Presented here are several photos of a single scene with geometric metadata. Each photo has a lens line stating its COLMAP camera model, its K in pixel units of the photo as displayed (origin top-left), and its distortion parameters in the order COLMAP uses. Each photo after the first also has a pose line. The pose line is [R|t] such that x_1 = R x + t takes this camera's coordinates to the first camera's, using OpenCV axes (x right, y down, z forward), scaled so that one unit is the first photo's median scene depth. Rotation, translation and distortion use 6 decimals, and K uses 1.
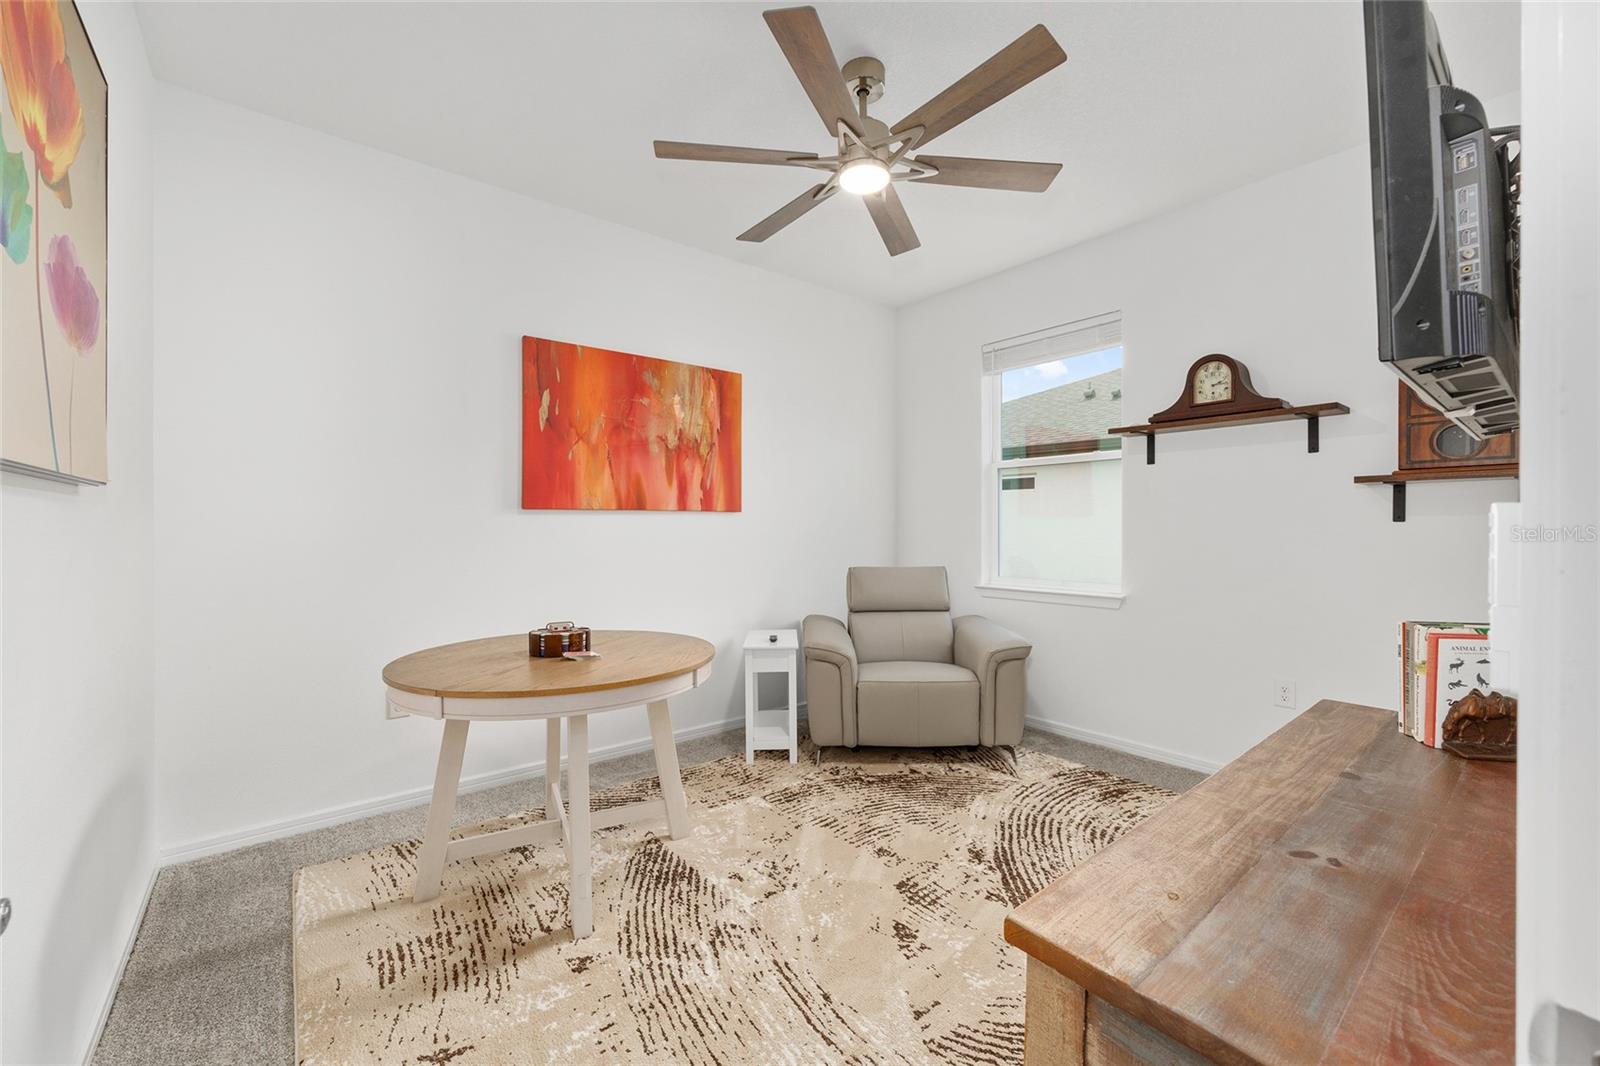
lens RADIAL K [[644.7, 0, 802.2], [0, 644.7, 525.3], [0, 0, 1]] dist [0.000668, 0.000111]
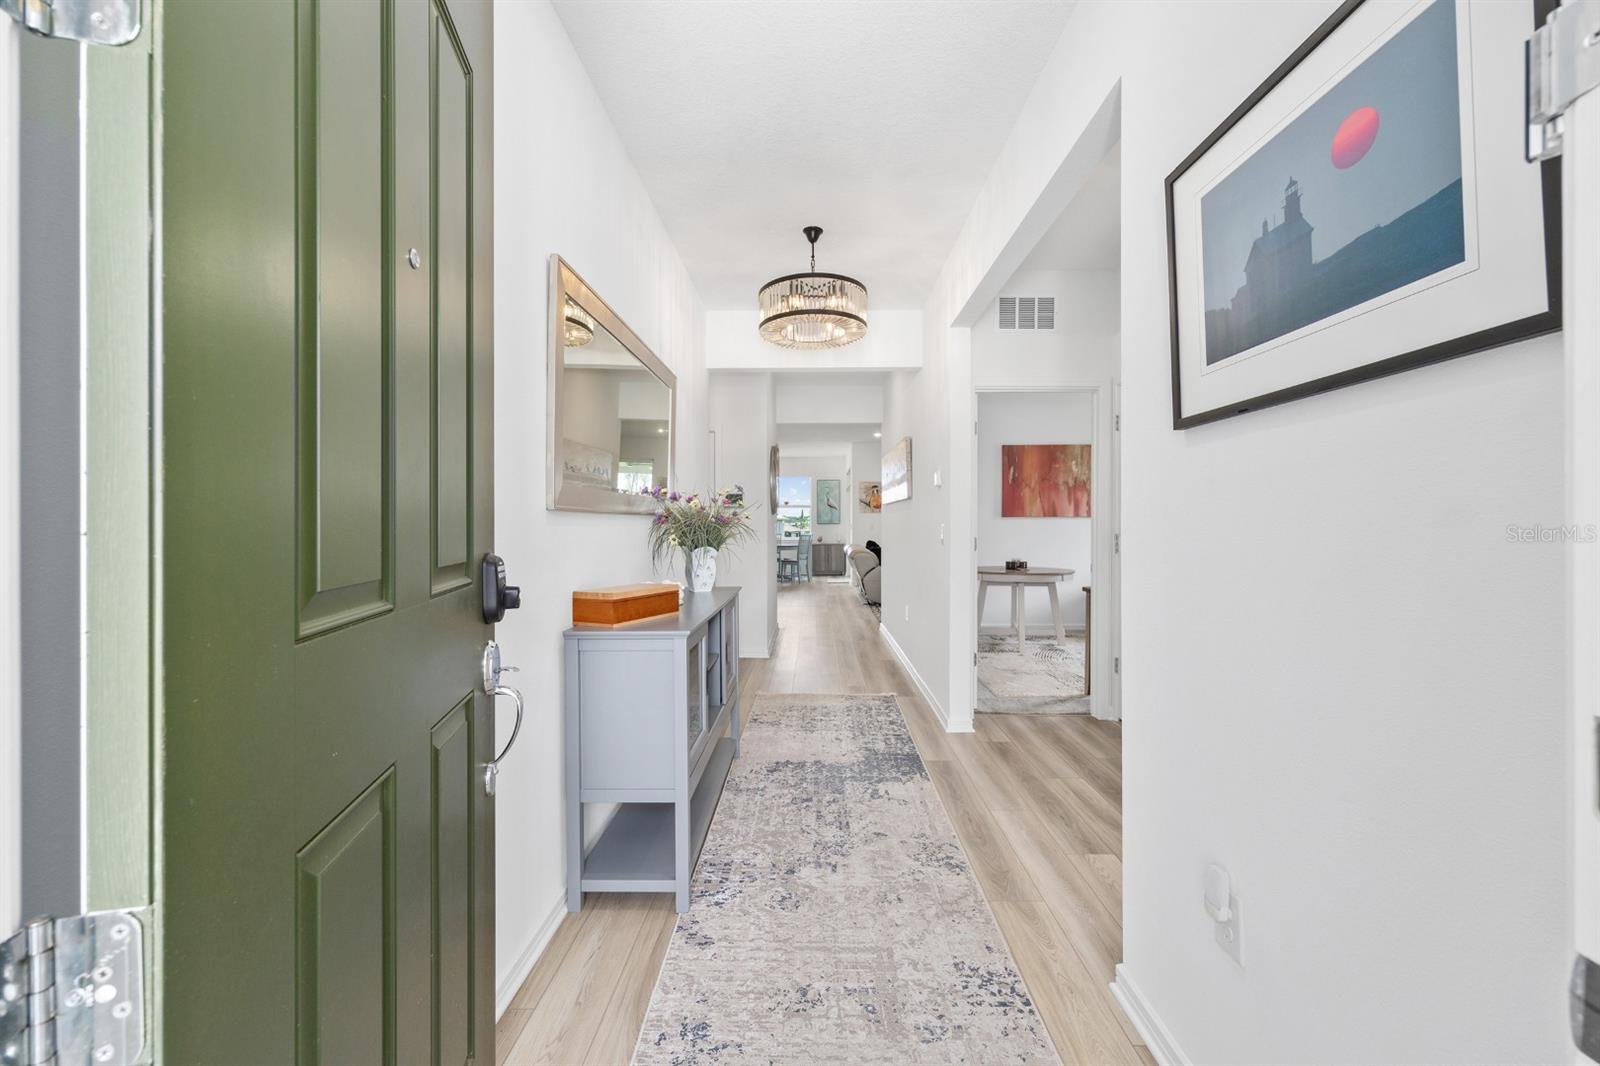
lens RADIAL K [[644.7, 0, 802.2], [0, 644.7, 525.3], [0, 0, 1]] dist [0.000668, 0.000111]
pose [[0.763517, -0.003907, -0.645776, 0.508964], [0.004890, 0.999988, -0.000269, 0.001942], [0.645770, -0.002952, 0.763527, -1.223499]]
